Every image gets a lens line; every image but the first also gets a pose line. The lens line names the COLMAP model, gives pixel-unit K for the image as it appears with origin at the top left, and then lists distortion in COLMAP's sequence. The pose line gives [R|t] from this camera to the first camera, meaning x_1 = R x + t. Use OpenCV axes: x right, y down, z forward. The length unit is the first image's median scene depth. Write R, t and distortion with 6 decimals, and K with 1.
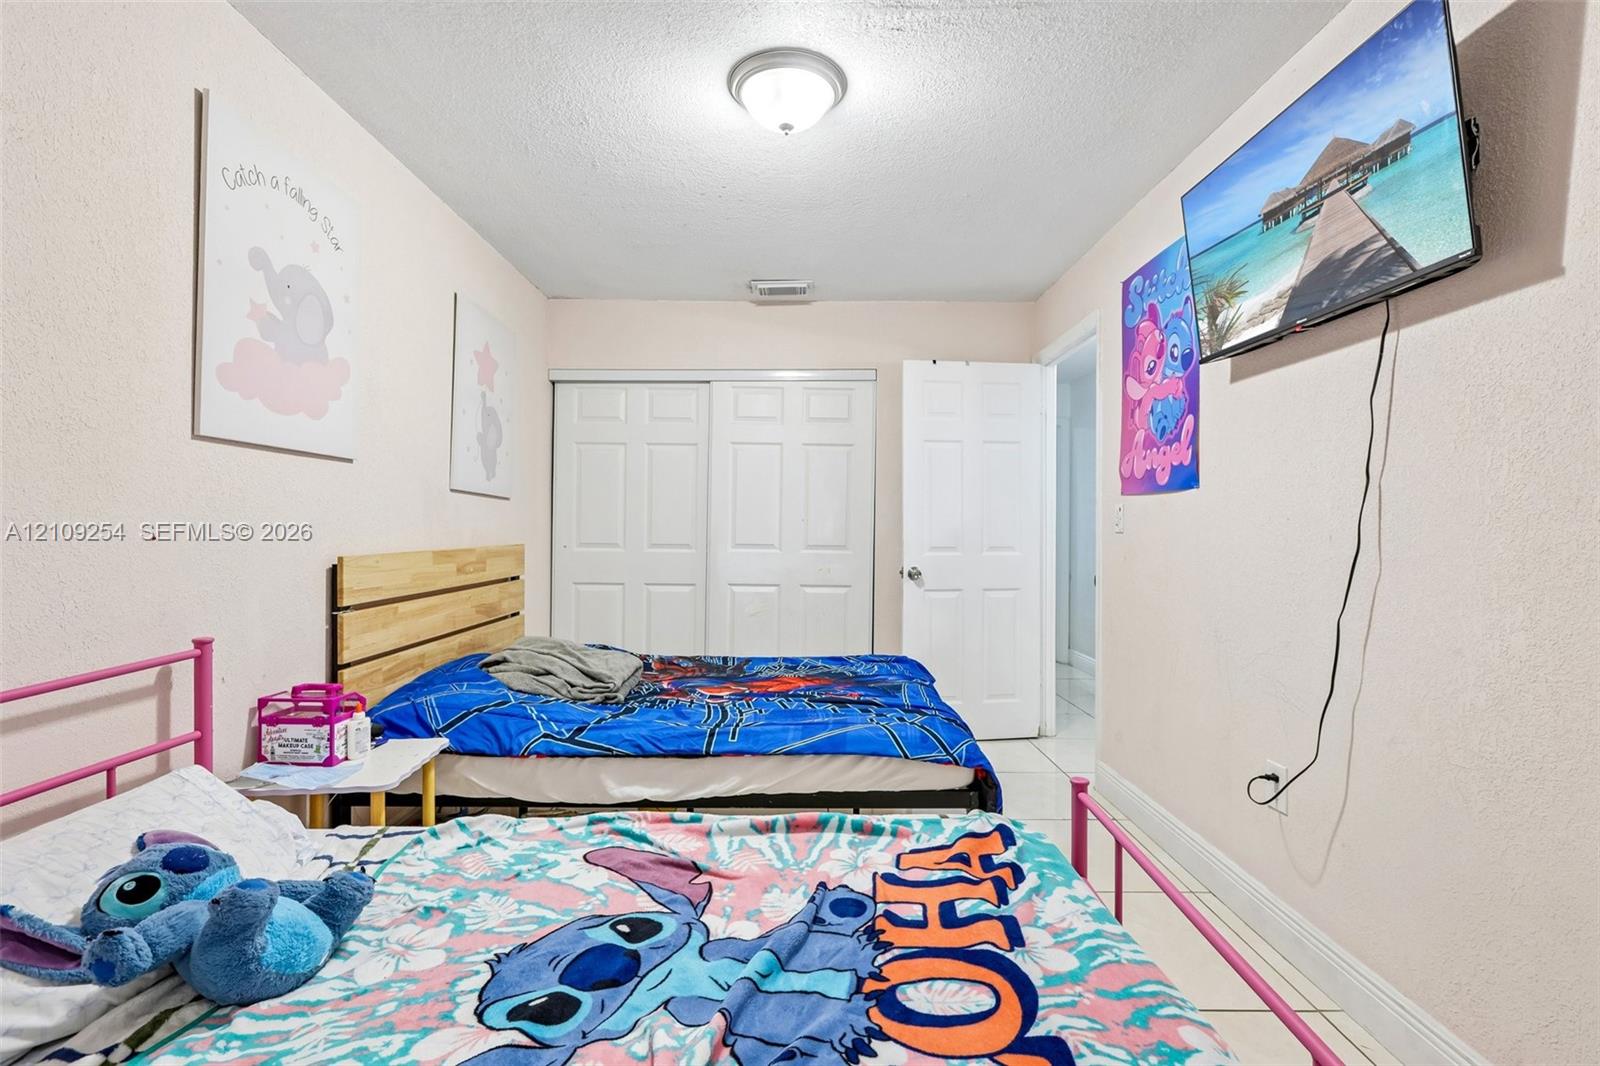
lens RADIAL K [[736.4, 0, 795.6], [0, 736.4, 527.4], [0, 0, 1]] dist [0.000708, 0.000938]
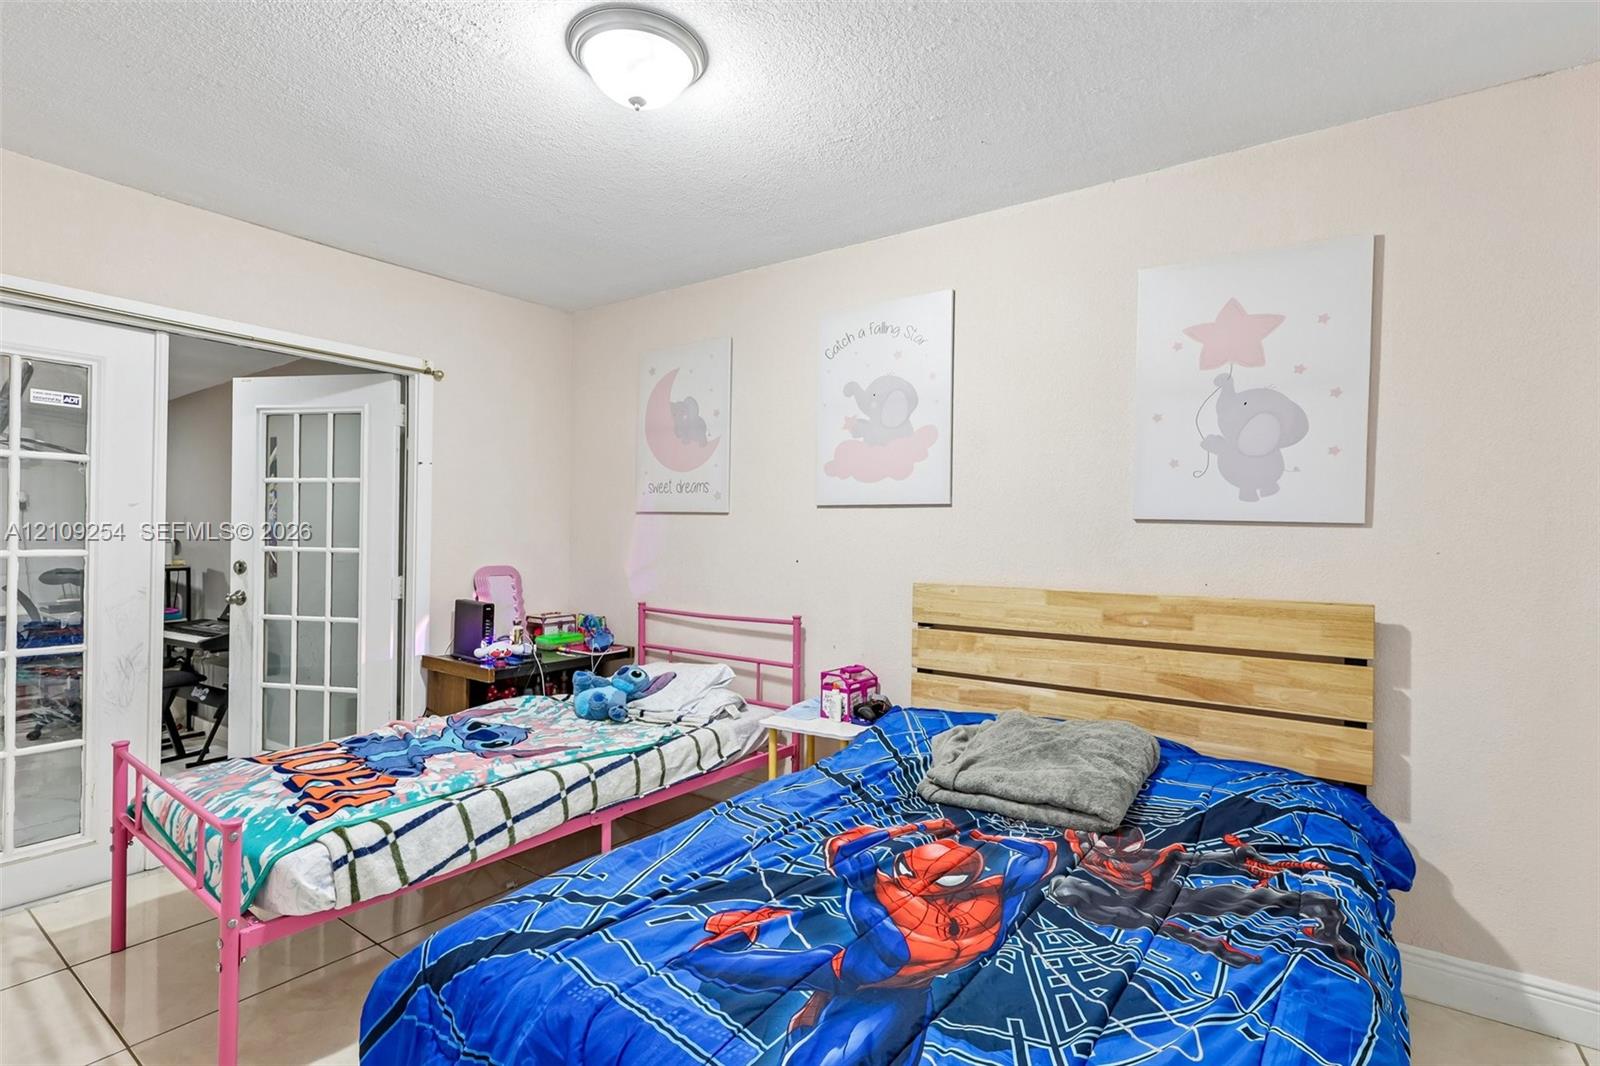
lens RADIAL K [[736.4, 0, 791.6], [0, 736.4, 537.0], [0, 0, 1]] dist [0.000708, 0.000938]
pose [[-0.582069, -0.017392, -0.812953, 0.770250], [-0.019714, 0.999779, -0.007273, -0.036827], [0.812900, 0.011793, -0.582284, 2.213482]]
